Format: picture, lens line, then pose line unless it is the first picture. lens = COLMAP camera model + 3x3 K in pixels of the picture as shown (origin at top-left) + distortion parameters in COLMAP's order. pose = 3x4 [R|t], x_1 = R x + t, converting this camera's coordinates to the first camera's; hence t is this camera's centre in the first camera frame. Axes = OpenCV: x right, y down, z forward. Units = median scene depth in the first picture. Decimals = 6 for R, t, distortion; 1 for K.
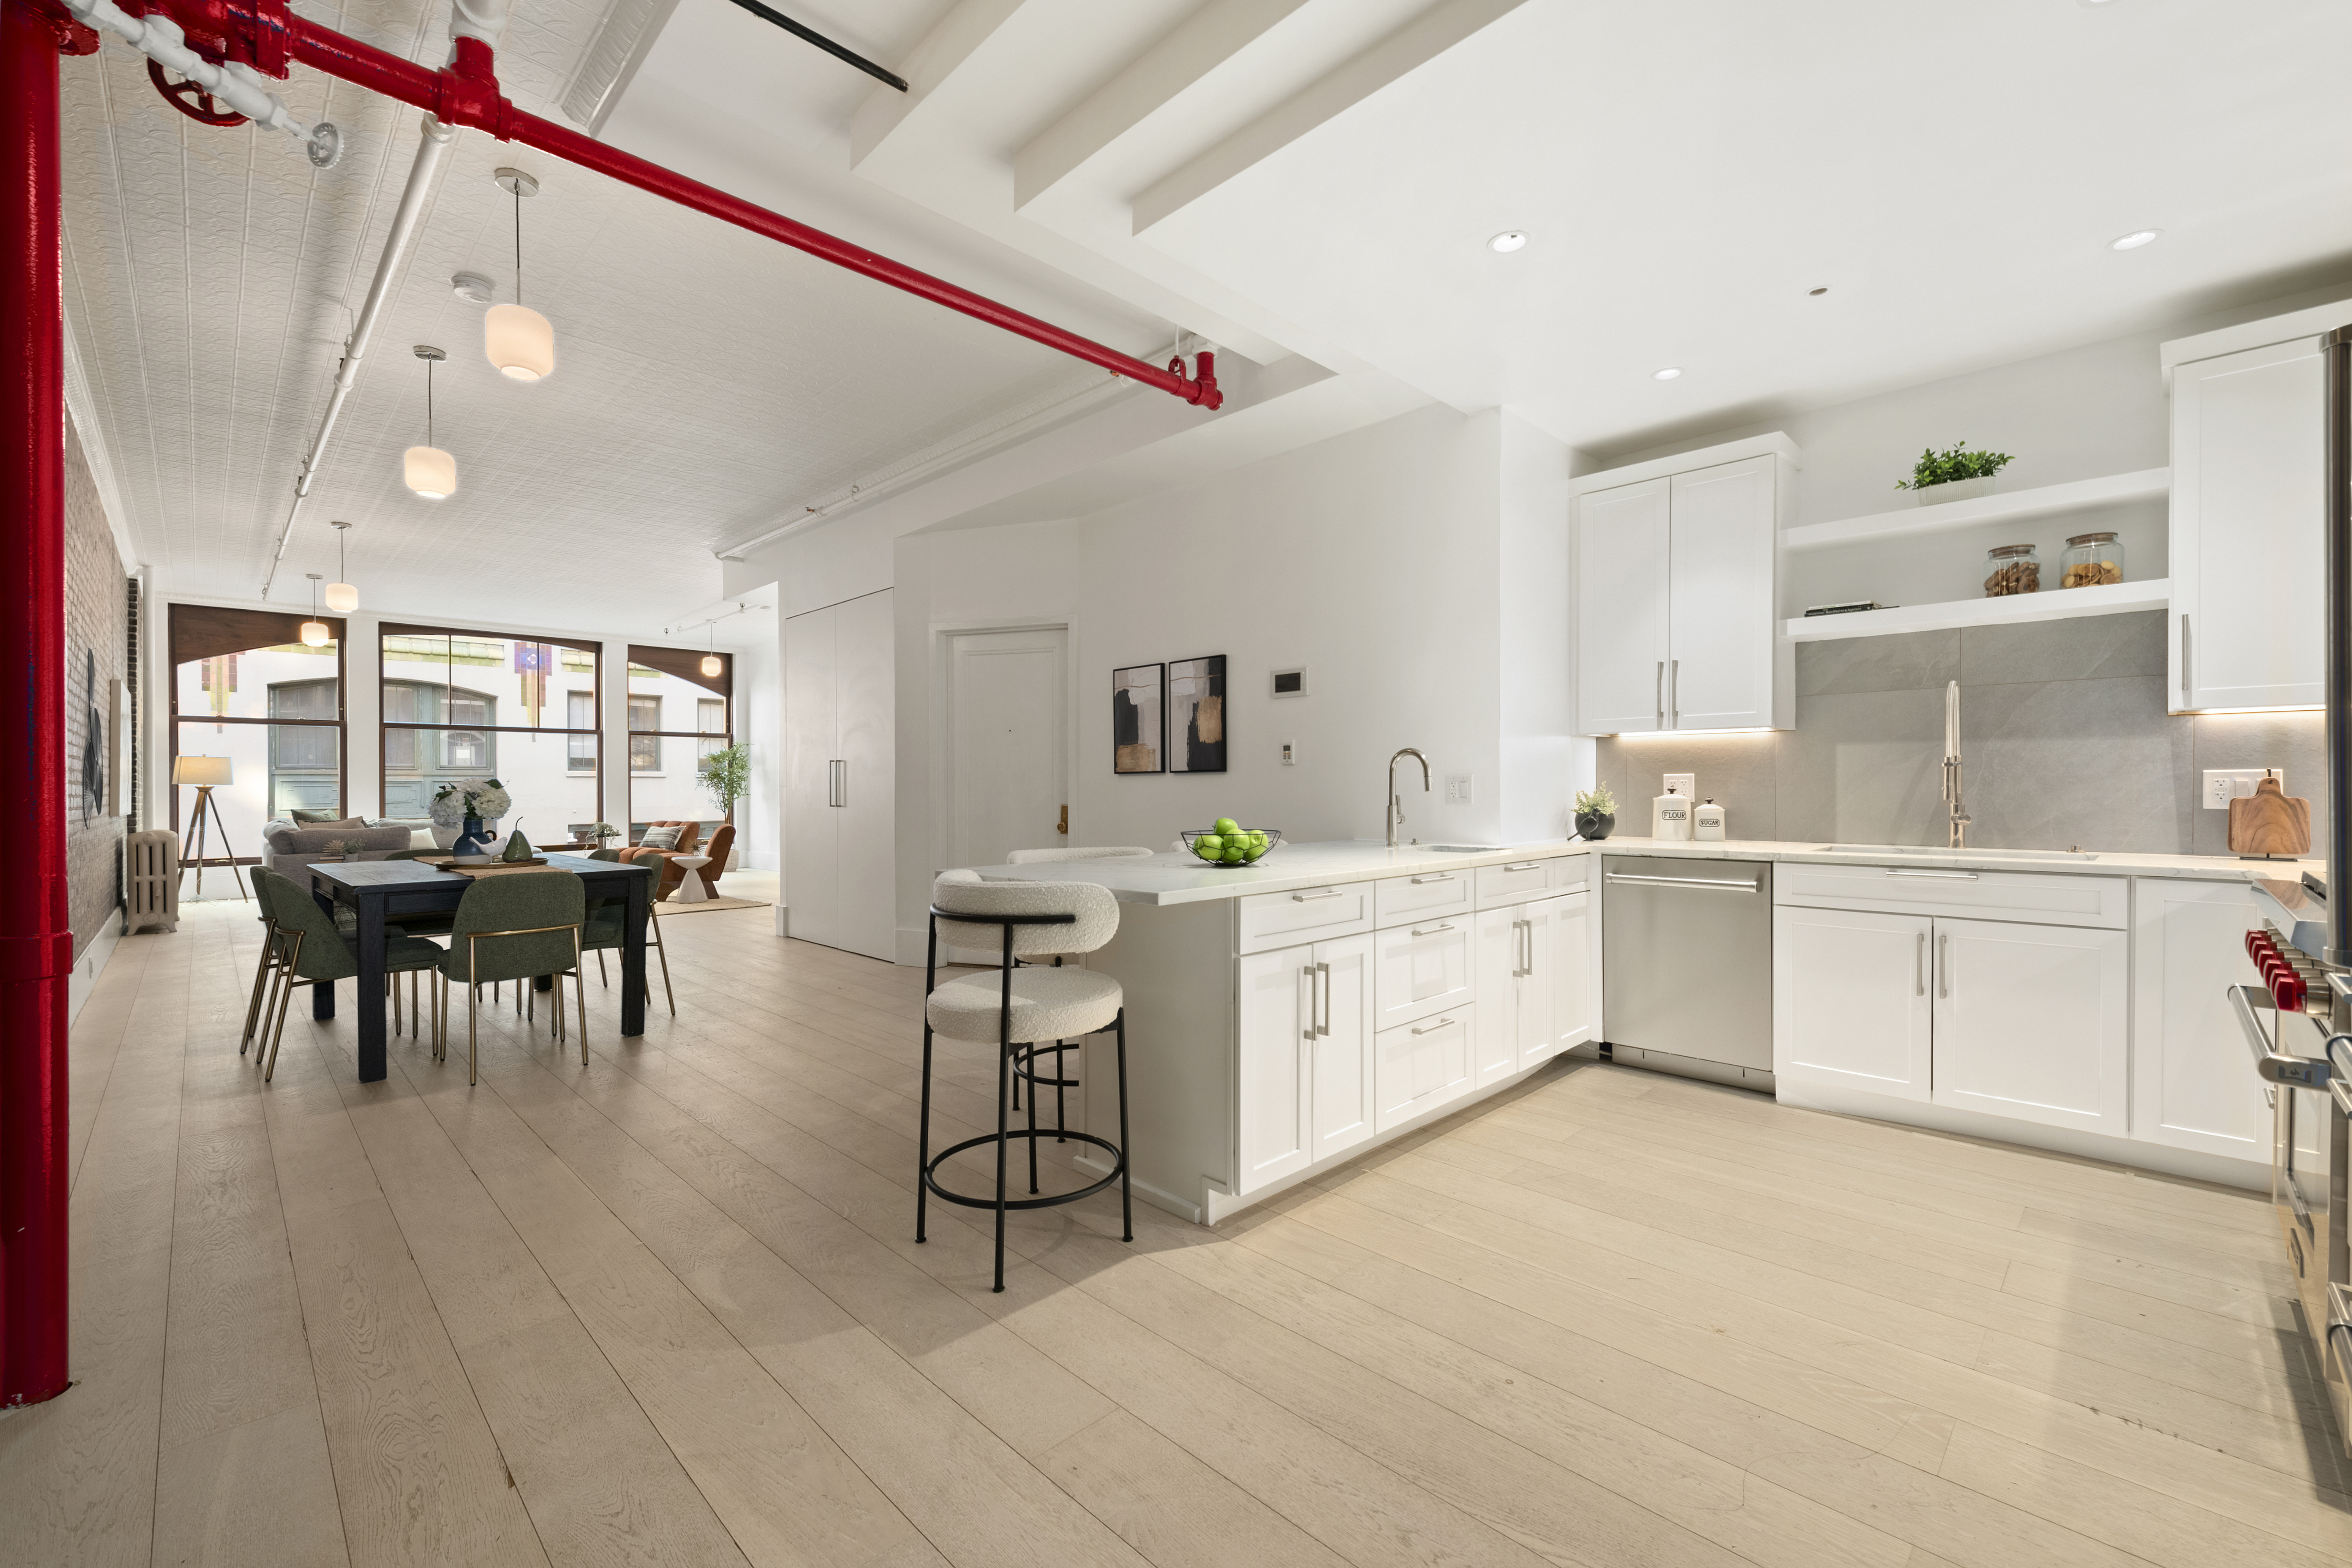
lens RADIAL K [[975.9, 0, 1176.0], [0, 975.9, 784.0], [0, 0, 1]] dist [0.014073, -0.000101]
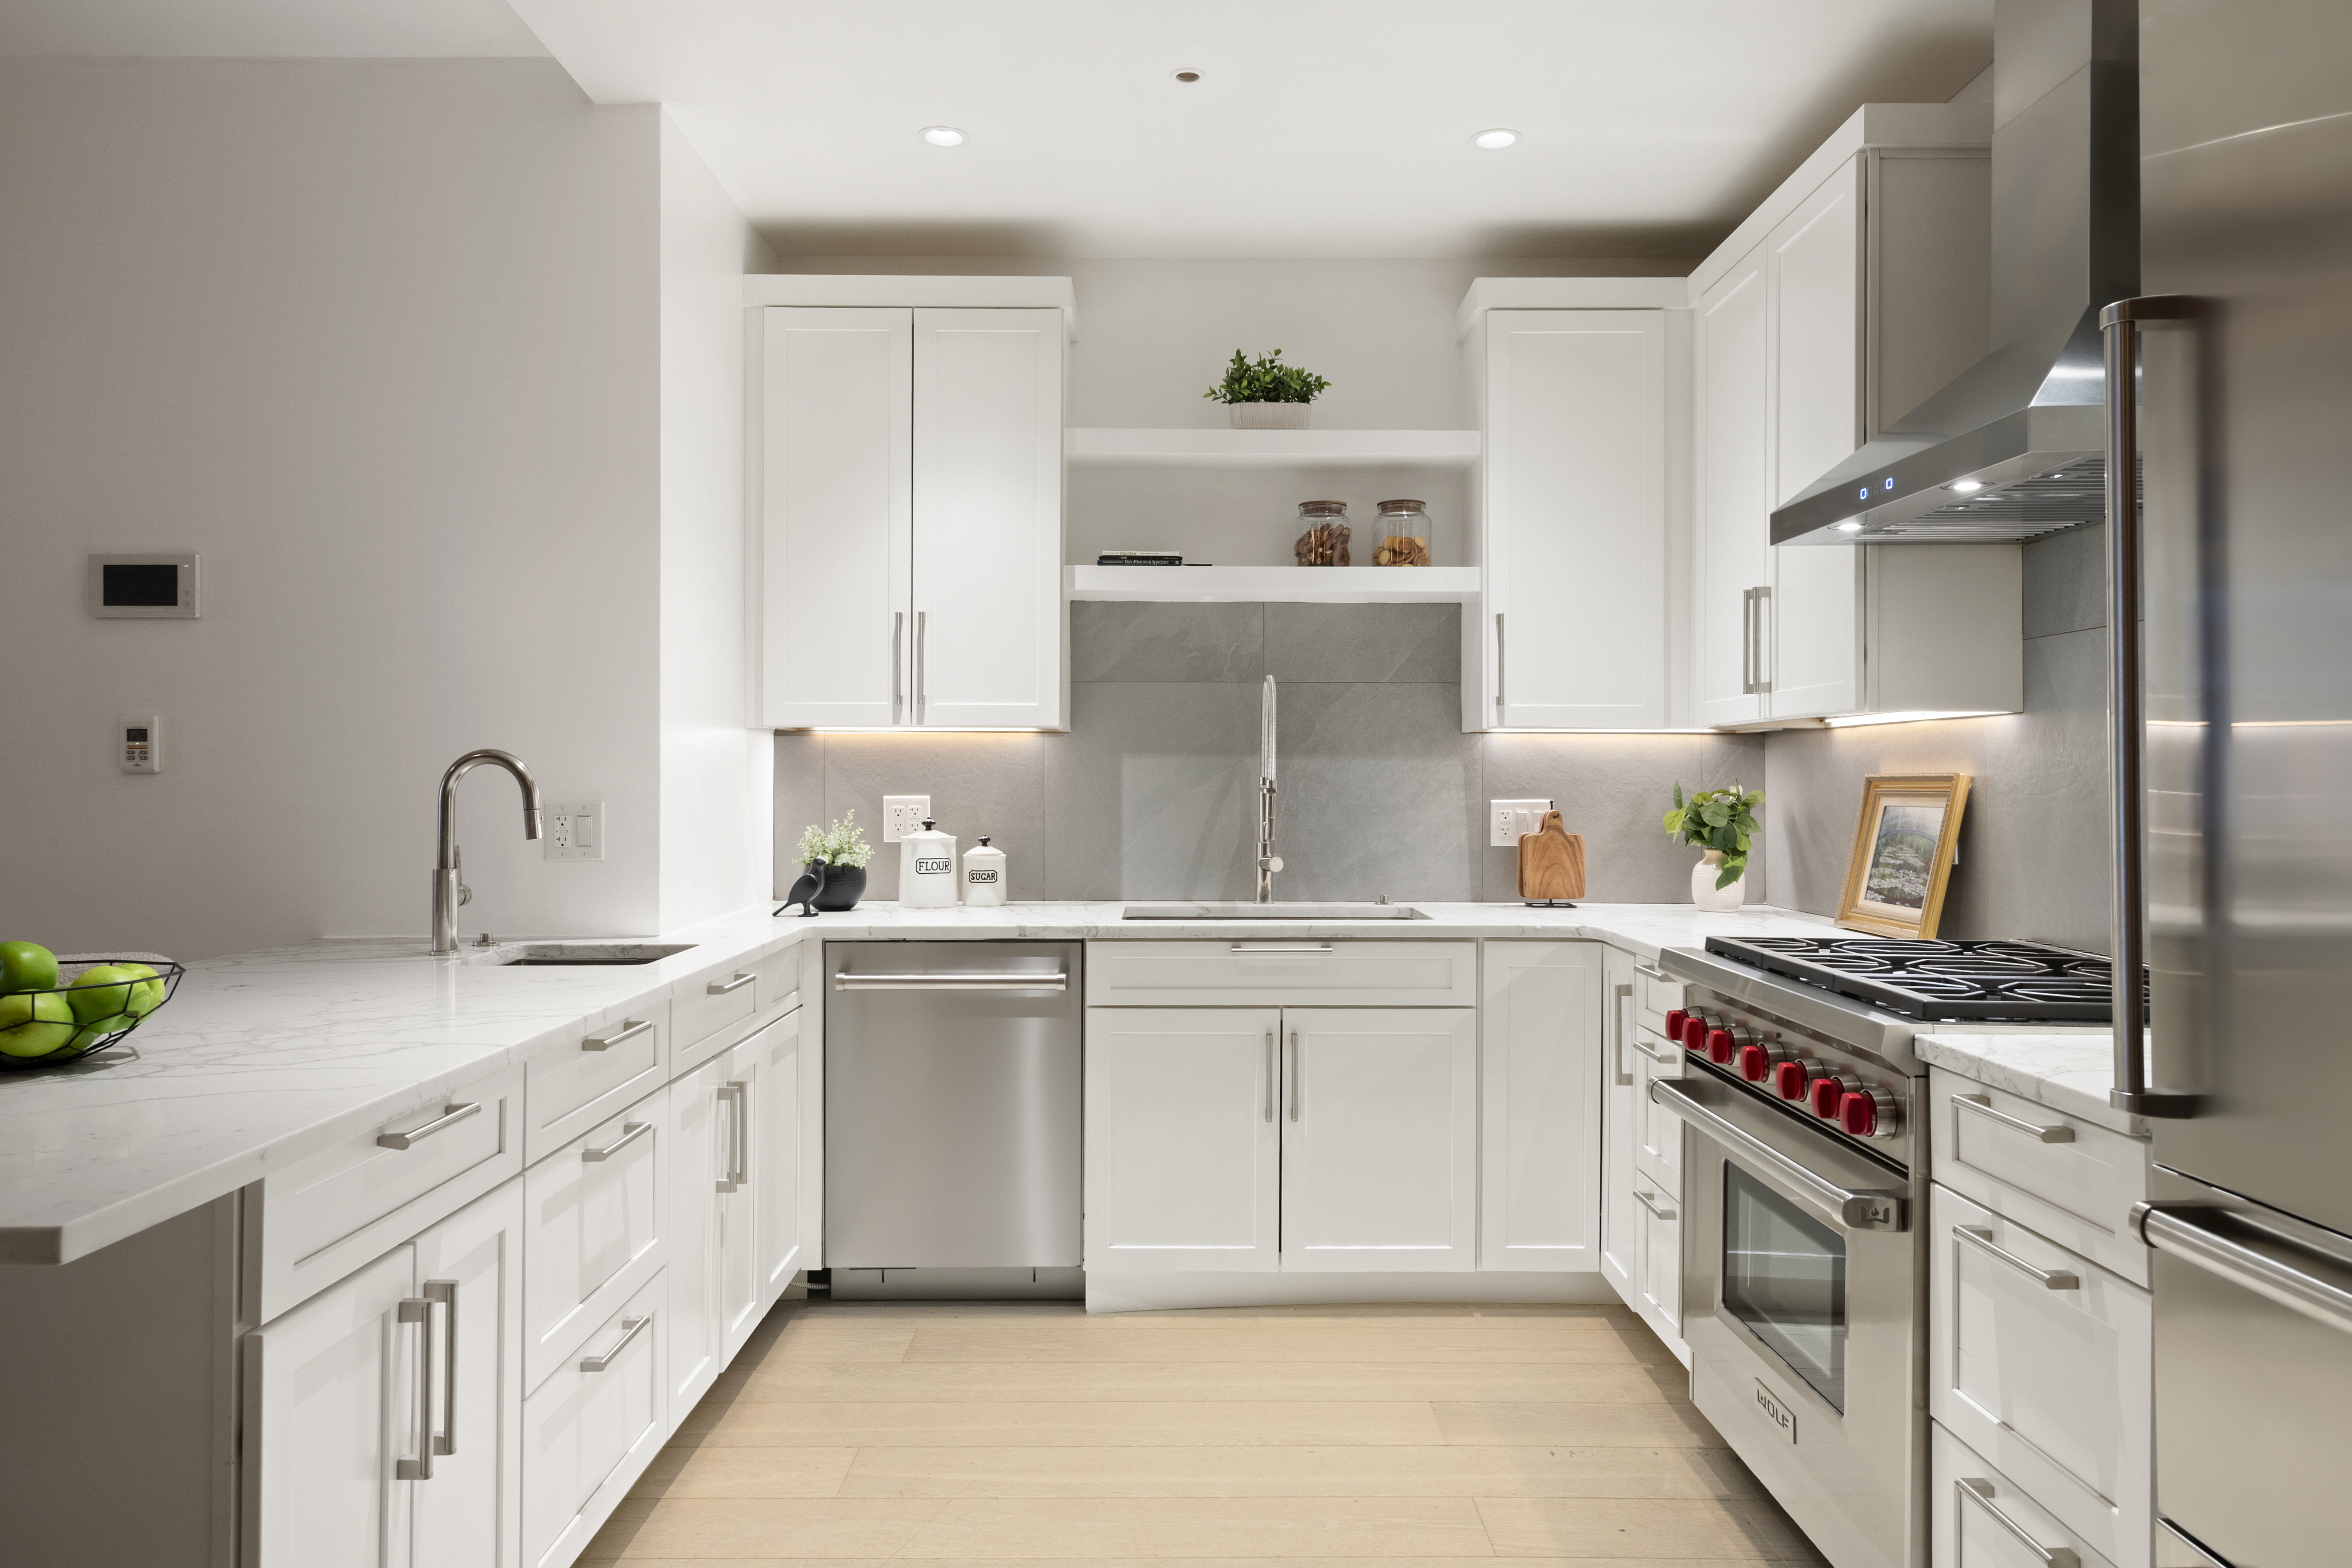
lens RADIAL K [[1567.5, 0, 1175.8], [0, 1567.5, 772.2], [0, 0, 1]] dist [0.032372, -0.032331]
pose [[0.703812, 0.009170, 0.710327, -0.085930], [-0.006552, 0.999958, -0.006418, -0.025371], [-0.710356, -0.000137, 0.703842, 0.236325]]
